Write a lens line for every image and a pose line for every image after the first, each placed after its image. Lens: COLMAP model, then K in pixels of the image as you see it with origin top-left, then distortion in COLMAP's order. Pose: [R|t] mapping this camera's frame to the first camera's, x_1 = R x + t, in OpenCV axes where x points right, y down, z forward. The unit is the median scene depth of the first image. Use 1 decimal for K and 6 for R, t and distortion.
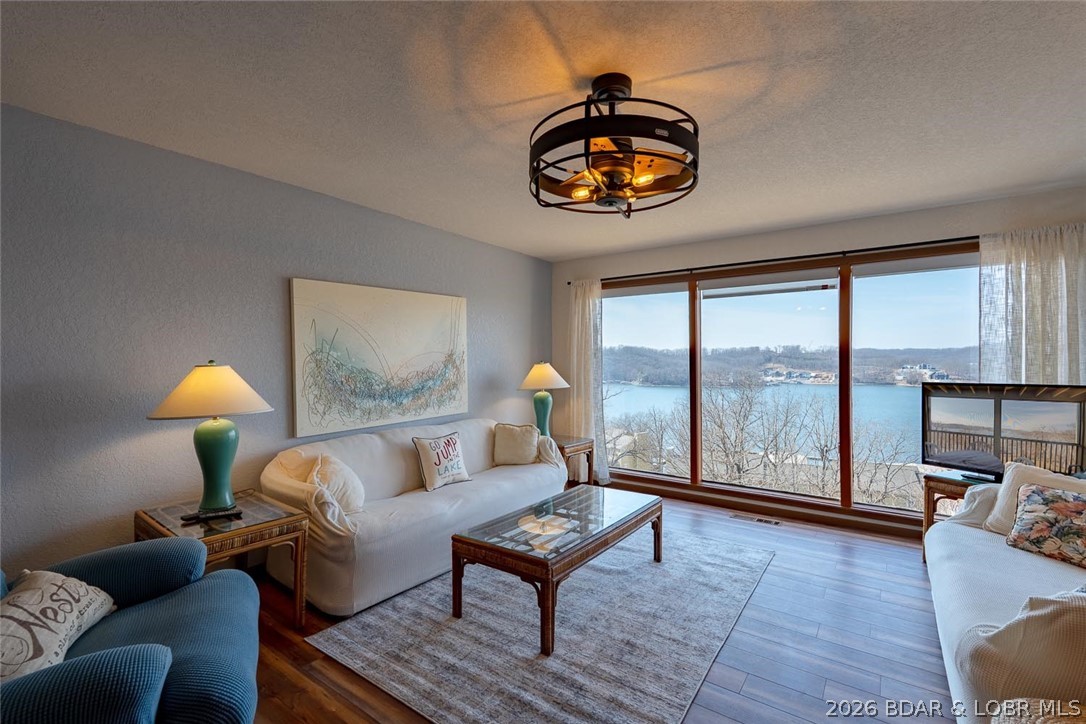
lens RADIAL K [[491.3, 0, 542.4], [0, 491.3, 359.7], [0, 0, 1]] dist [-0.004549, 0.001296]
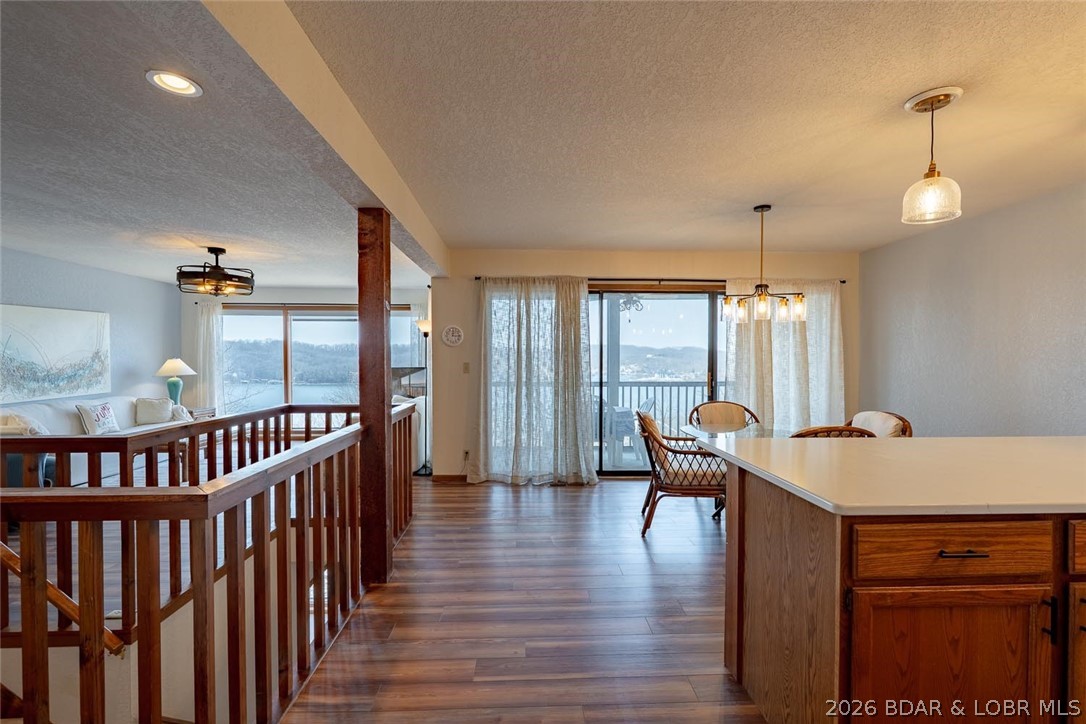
lens RADIAL K [[491.3, 0, 542.7], [0, 491.3, 363.6], [0, 0, 1]] dist [-0.004549, 0.001296]
pose [[0.785390, -0.005019, 0.618981, -0.059802], [-0.004518, 0.999894, 0.013840, -0.003915], [-0.618985, -0.013666, 0.785284, -1.192145]]
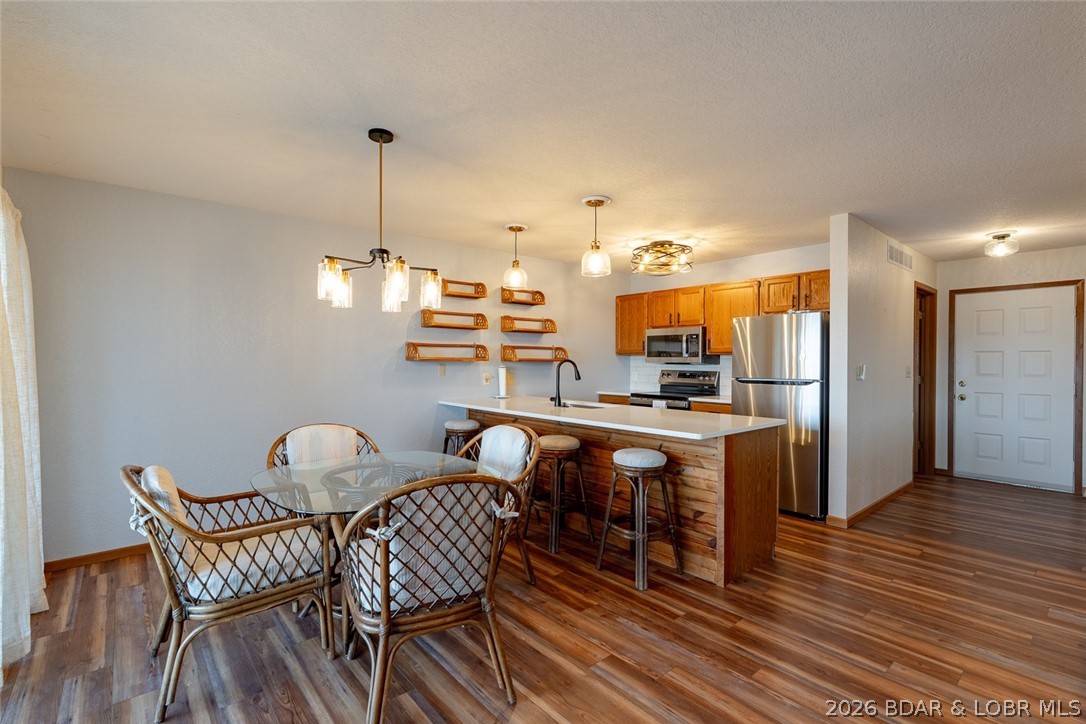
lens RADIAL K [[491.3, 0, 542.4], [0, 491.3, 360.2], [0, 0, 1]] dist [-0.004549, 0.001296]
pose [[-0.972382, 0.001168, 0.233391, 0.594863], [0.000077, 0.999989, -0.004686, -0.000805], [-0.233394, -0.004539, -0.972372, 0.015299]]
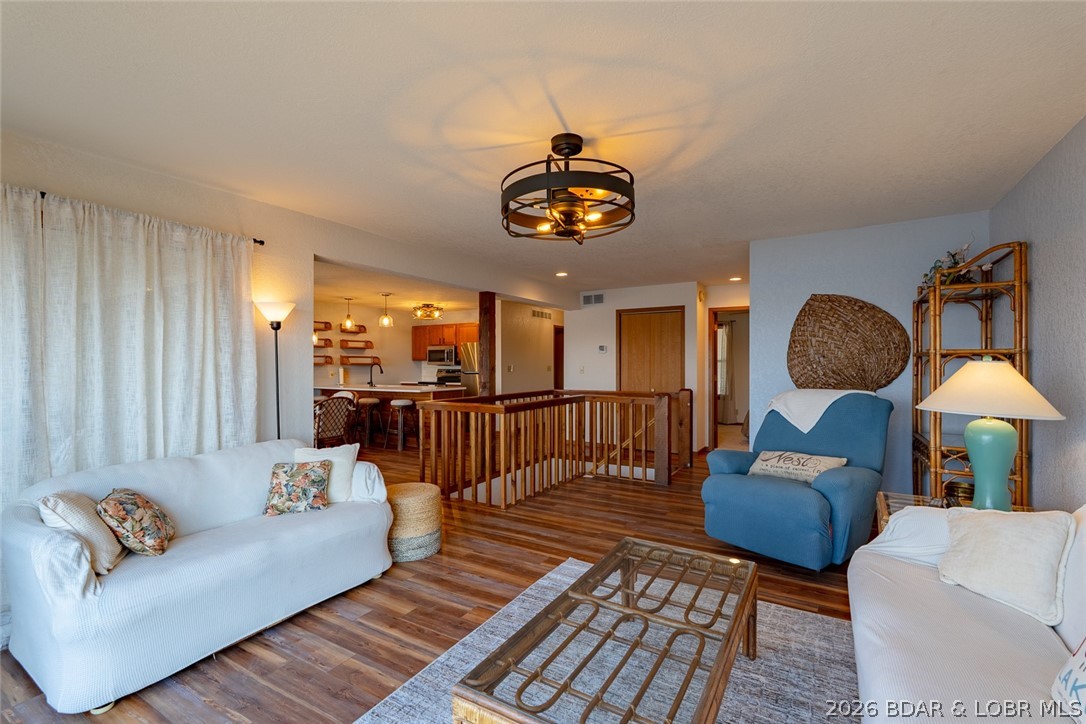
lens RADIAL K [[491.3, 0, 534.1], [0, 491.3, 362.9], [0, 0, 1]] dist [-0.004549, 0.001296]
pose [[-0.997669, 0.007544, -0.067824, 0.189028], [0.007949, 0.999952, -0.005697, 0.008922], [0.067778, -0.006223, -0.997681, 1.348754]]
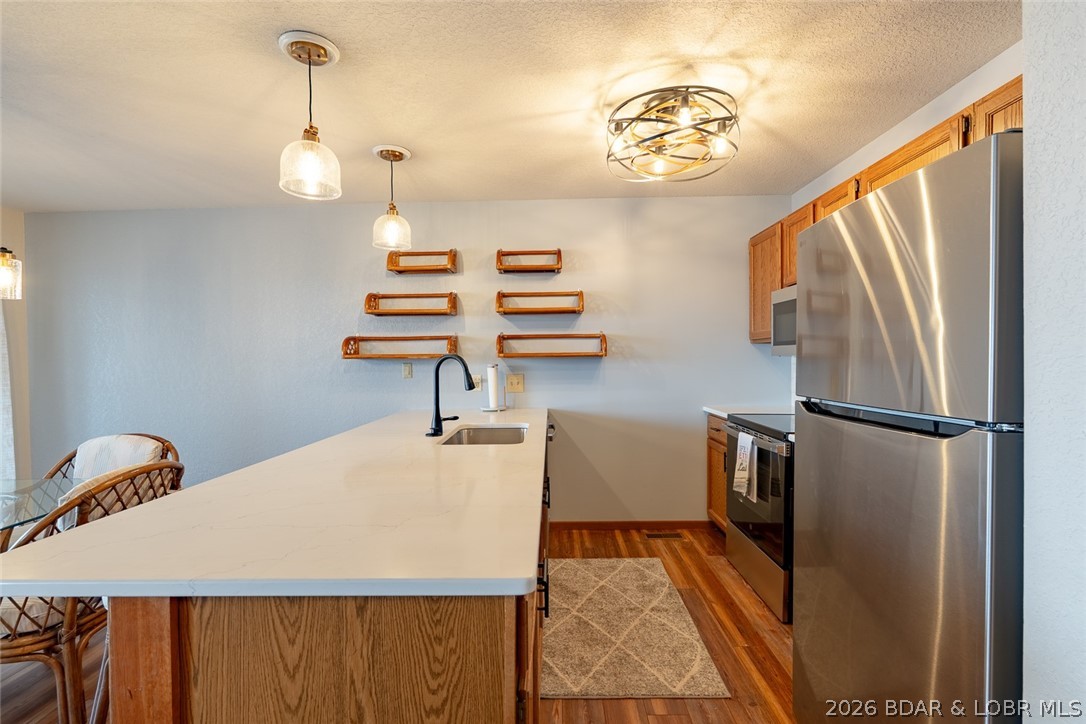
lens RADIAL K [[491.3, 0, 543.8], [0, 491.3, 363.9], [0, 0, 1]] dist [-0.004549, 0.001296]
pose [[-0.573614, 0.000196, 0.819126, 0.149855], [0.012806, 0.999880, 0.008729, 0.000097], [-0.819026, 0.015497, -0.573547, -0.900879]]
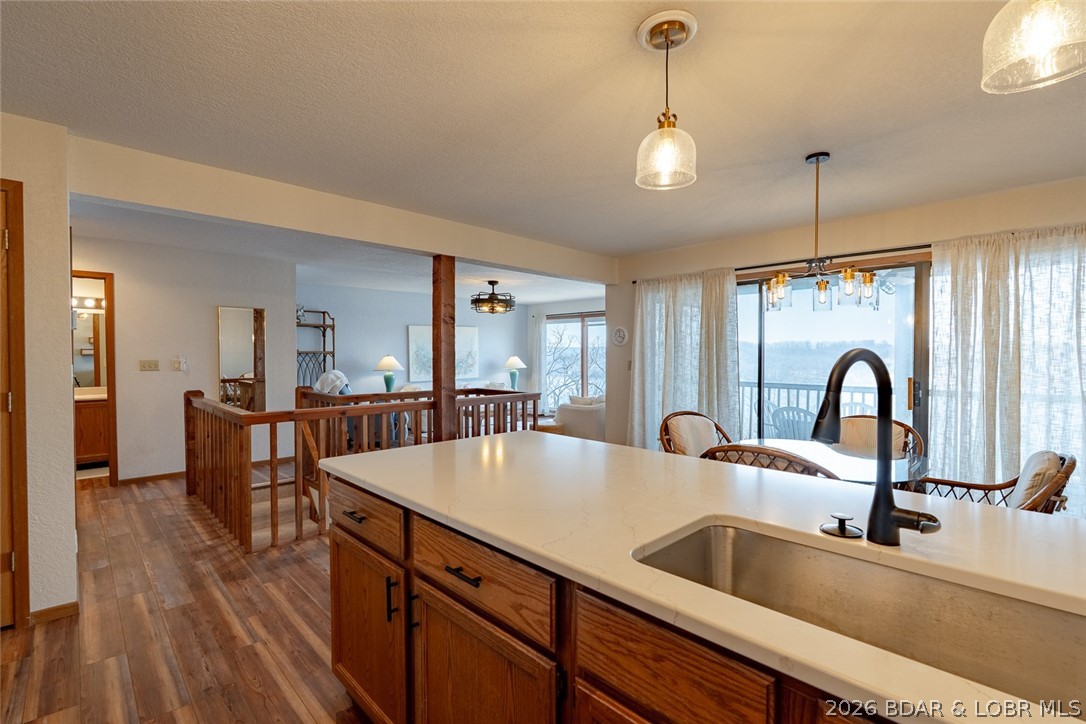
lens RADIAL K [[491.3, 0, 541.4], [0, 491.3, 360.7], [0, 0, 1]] dist [-0.004549, 0.001296]
pose [[0.983517, 0.004251, -0.180763, 0.701954], [-0.001268, 0.999861, 0.016616, -0.011766], [0.180809, -0.016113, 0.983386, -1.522309]]
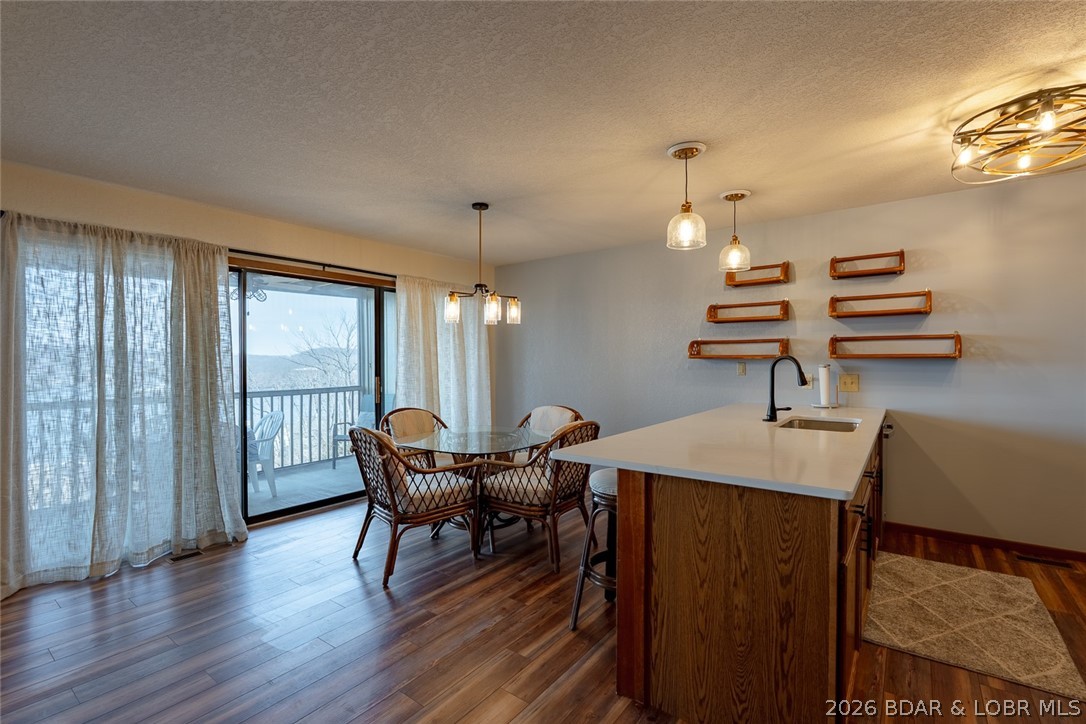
lens RADIAL K [[491.3, 0, 542.9], [0, 491.3, 362.3], [0, 0, 1]] dist [-0.004549, 0.001296]
pose [[0.013902, -0.002432, 0.999900, -0.062905], [0.002330, 0.999994, 0.002400, -0.000731], [-0.999901, 0.002297, 0.013908, -0.782333]]
